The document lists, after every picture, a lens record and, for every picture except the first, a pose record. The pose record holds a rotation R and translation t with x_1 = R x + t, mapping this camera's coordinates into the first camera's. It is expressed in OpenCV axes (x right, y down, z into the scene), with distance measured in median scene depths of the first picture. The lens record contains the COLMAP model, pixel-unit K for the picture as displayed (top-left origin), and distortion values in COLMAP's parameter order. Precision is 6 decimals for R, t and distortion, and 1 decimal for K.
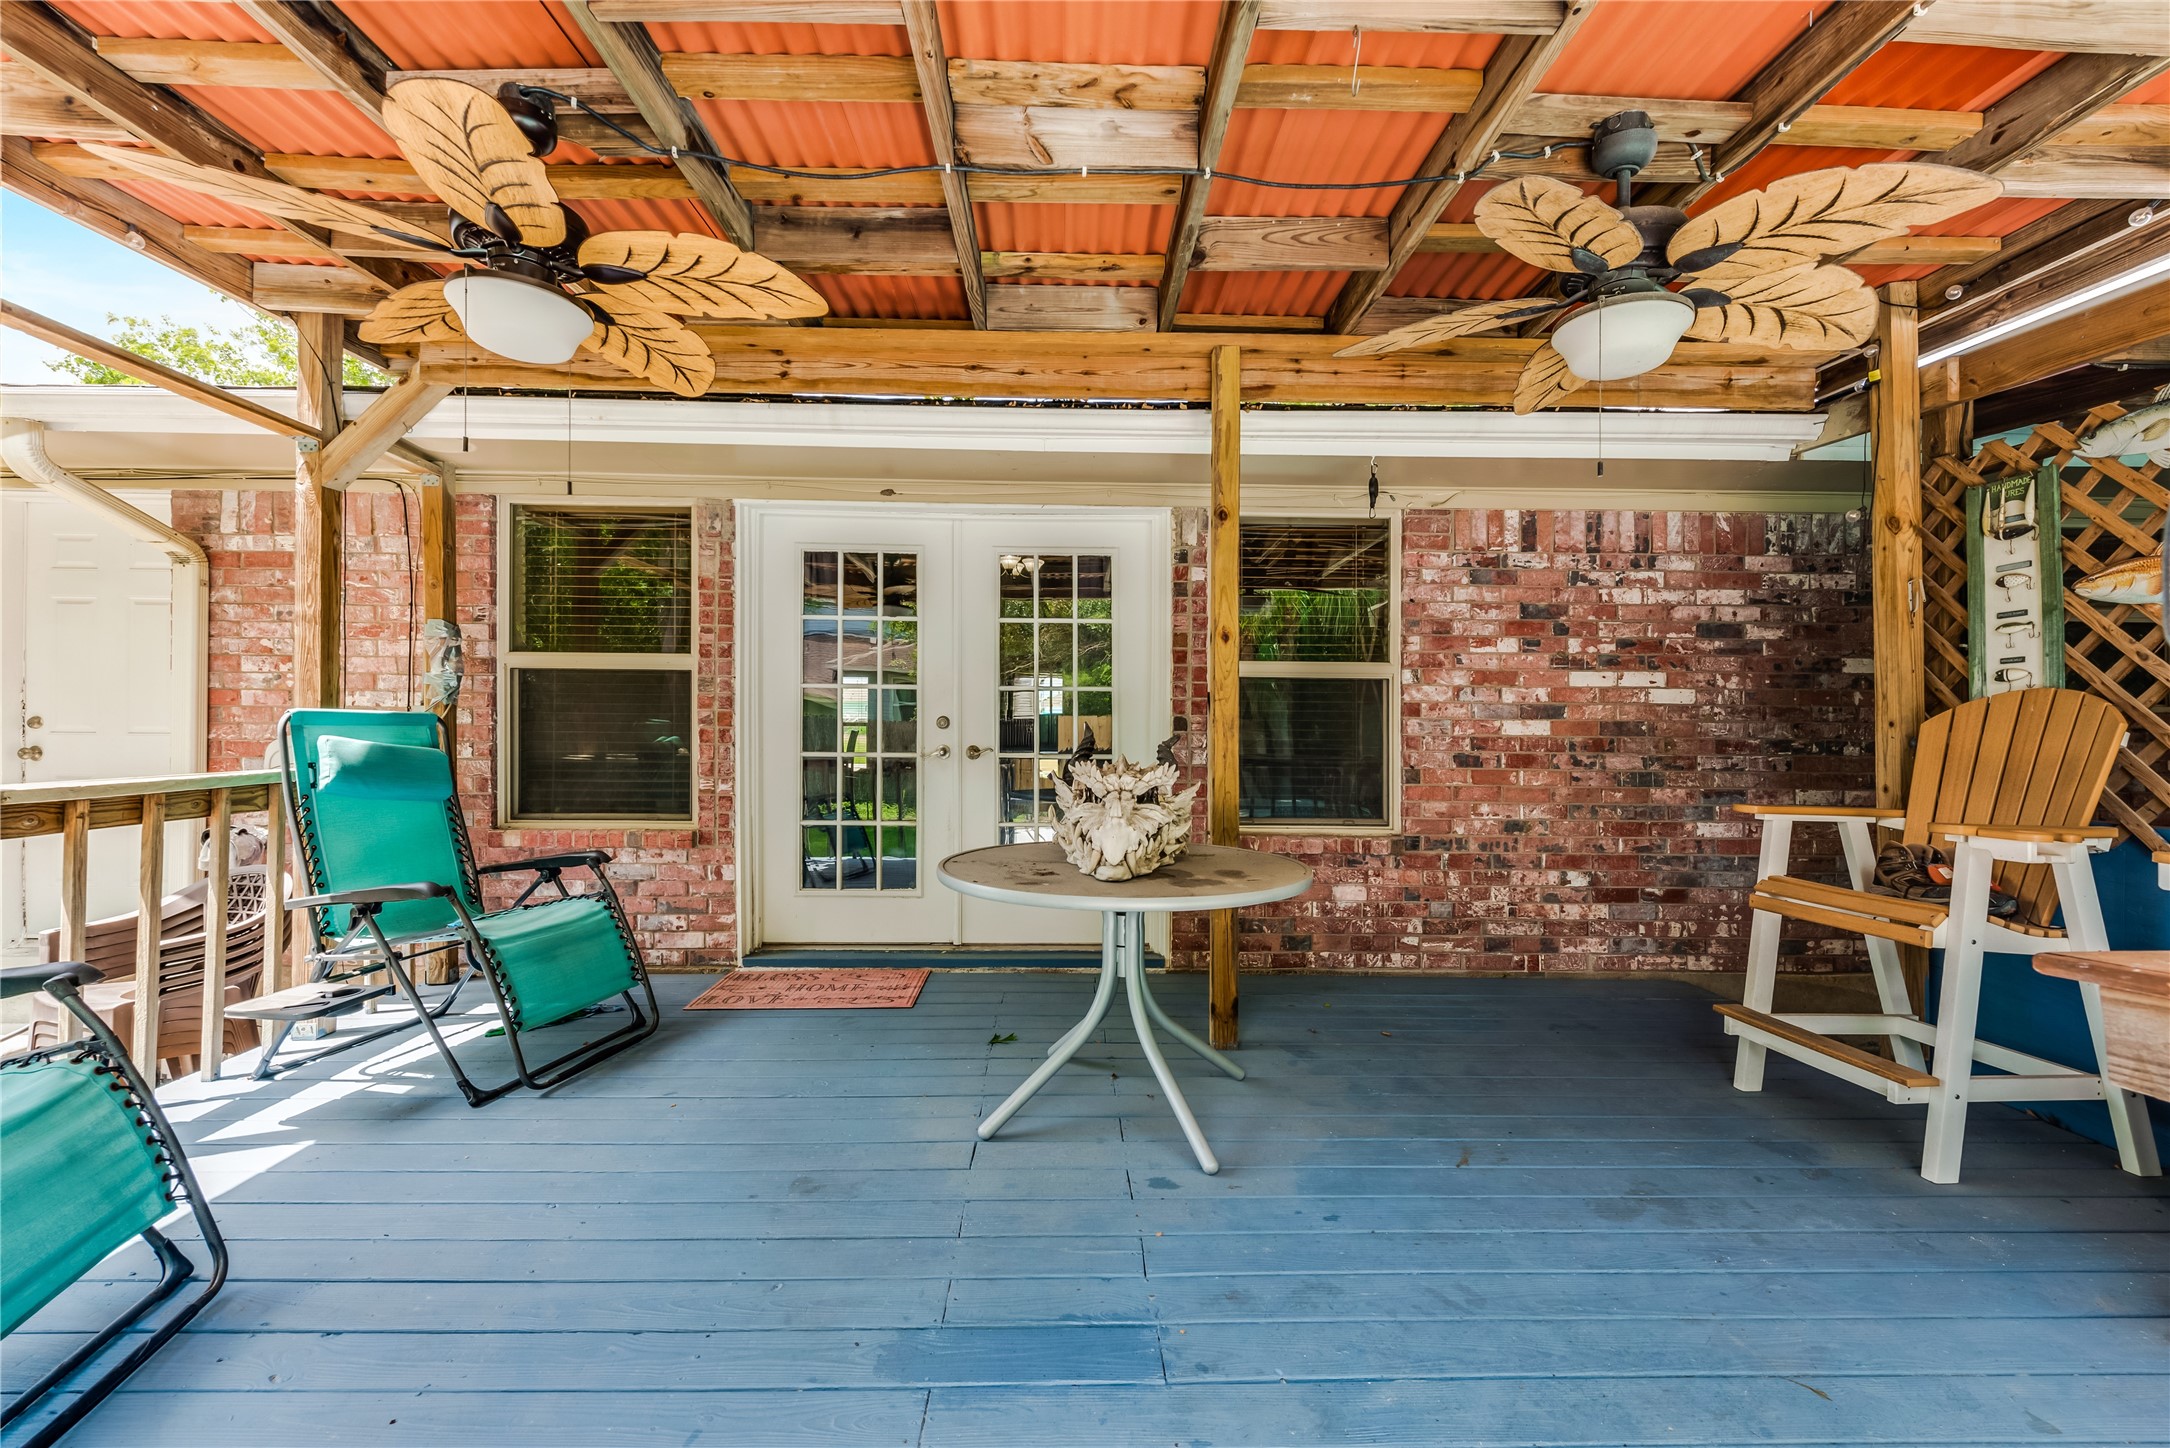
lens RADIAL K [[886.1, 0, 1082.8], [0, 886.1, 720.7], [0, 0, 1]] dist [0.000485, -0.001187]
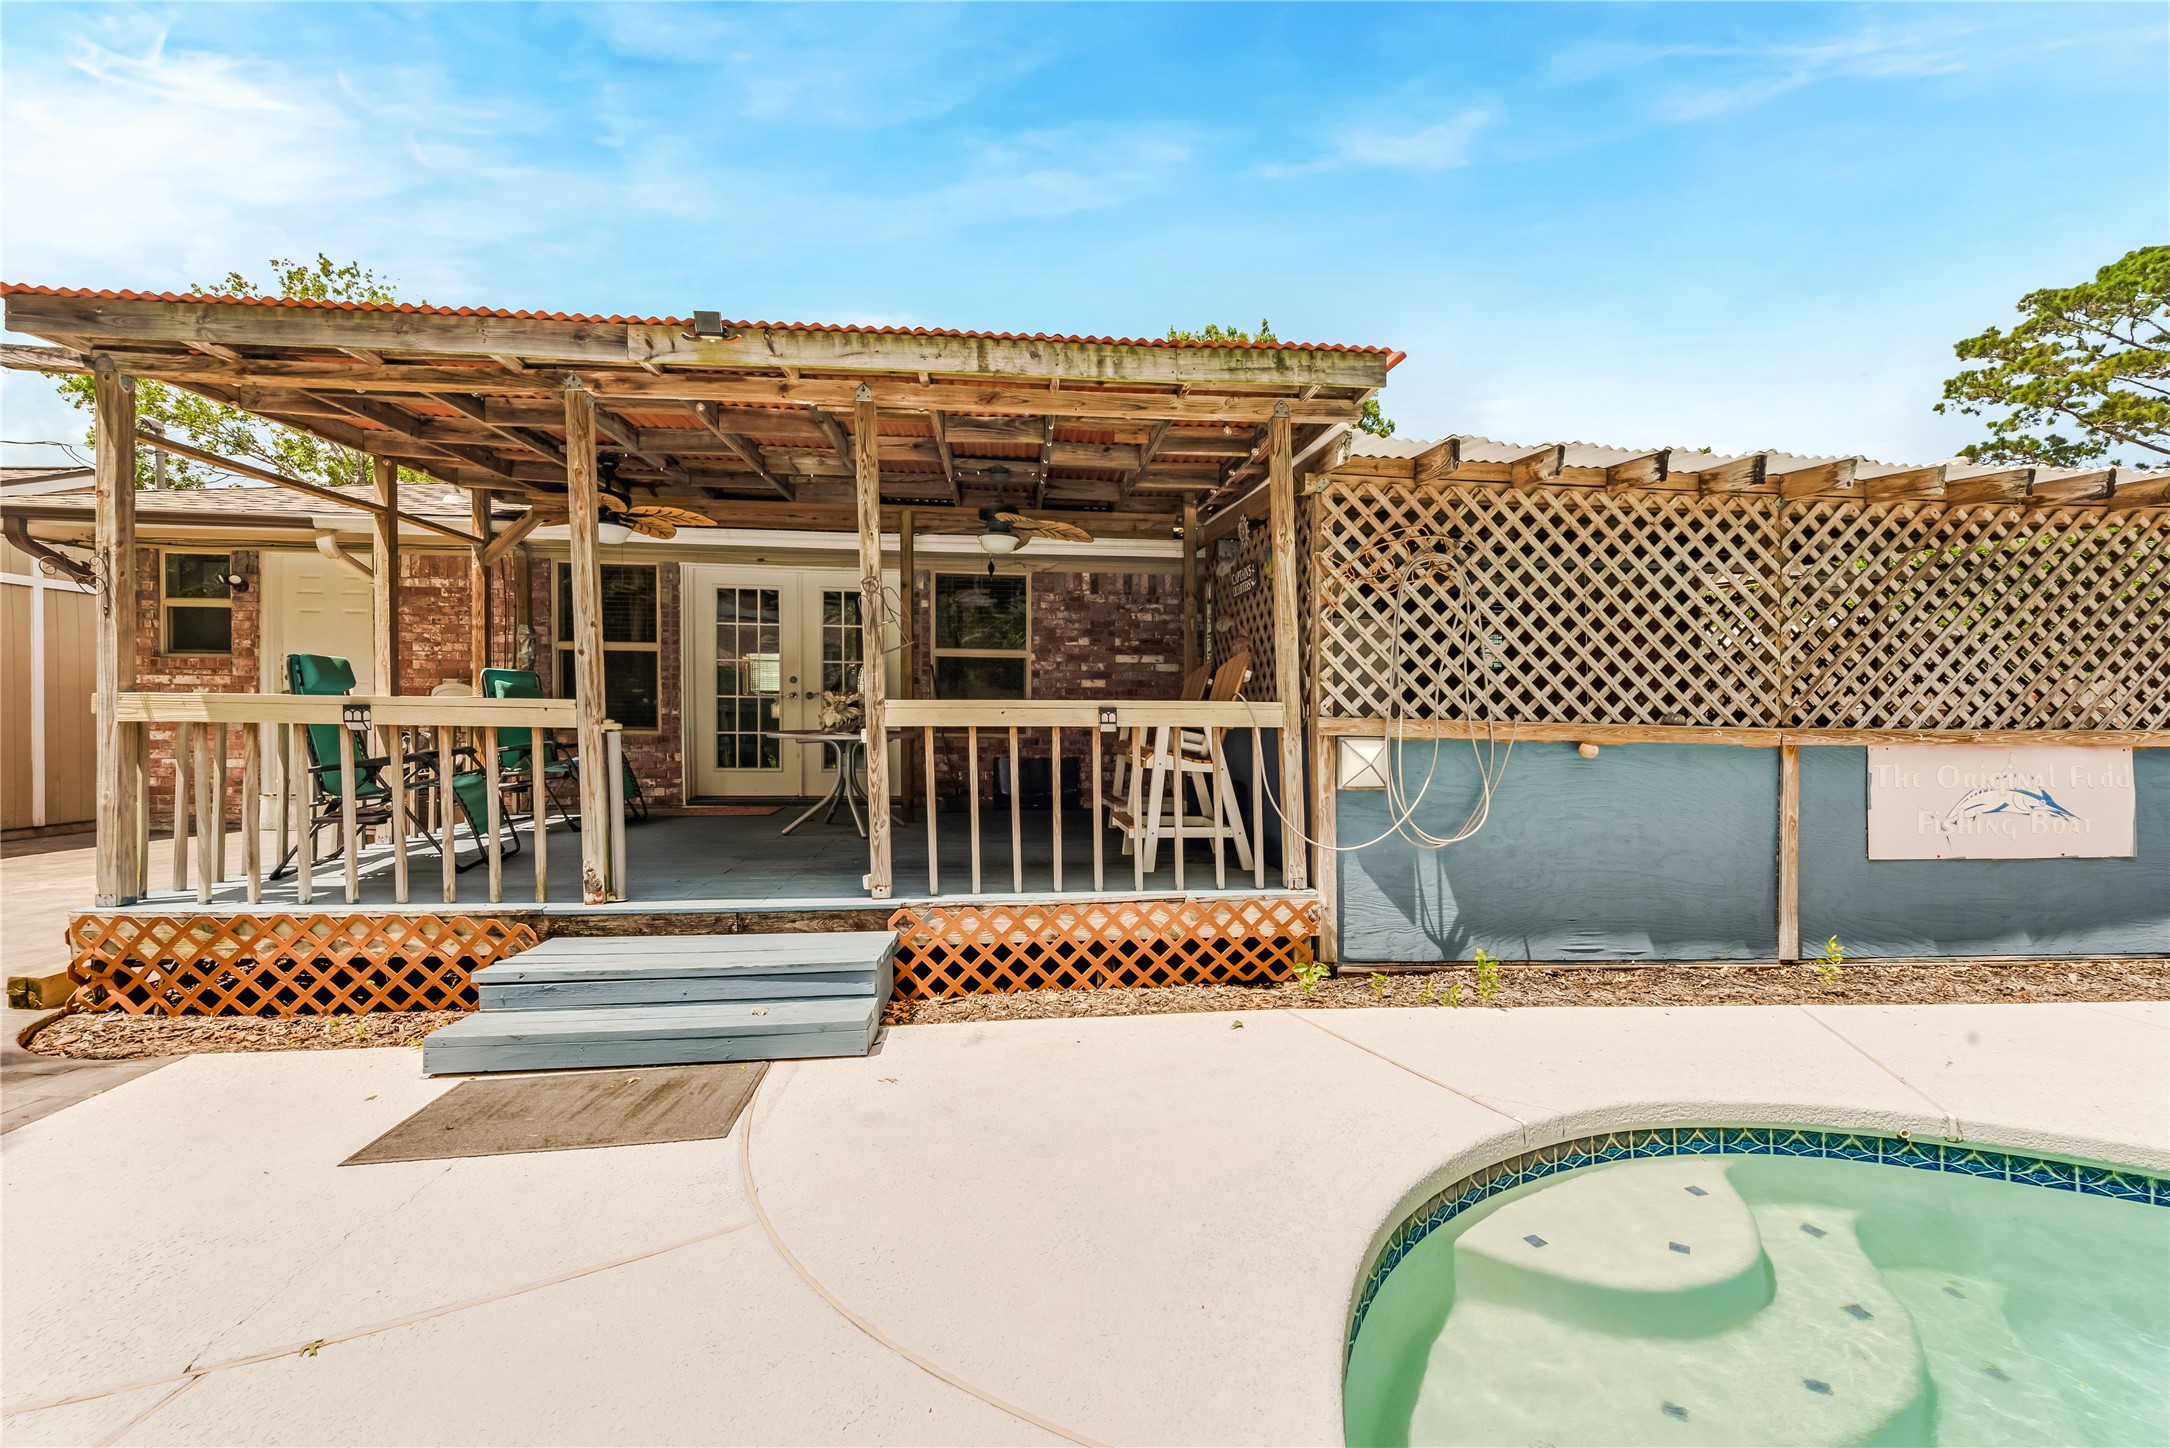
lens RADIAL K [[886.1, 0, 1090.9], [0, 886.1, 720.3], [0, 0, 1]] dist [0.000485, -0.001187]
pose [[0.997587, 0.001123, 0.069419, 0.357871], [-0.002275, 0.999861, 0.016530, 0.057738], [-0.069390, -0.016648, 0.997451, -0.971298]]
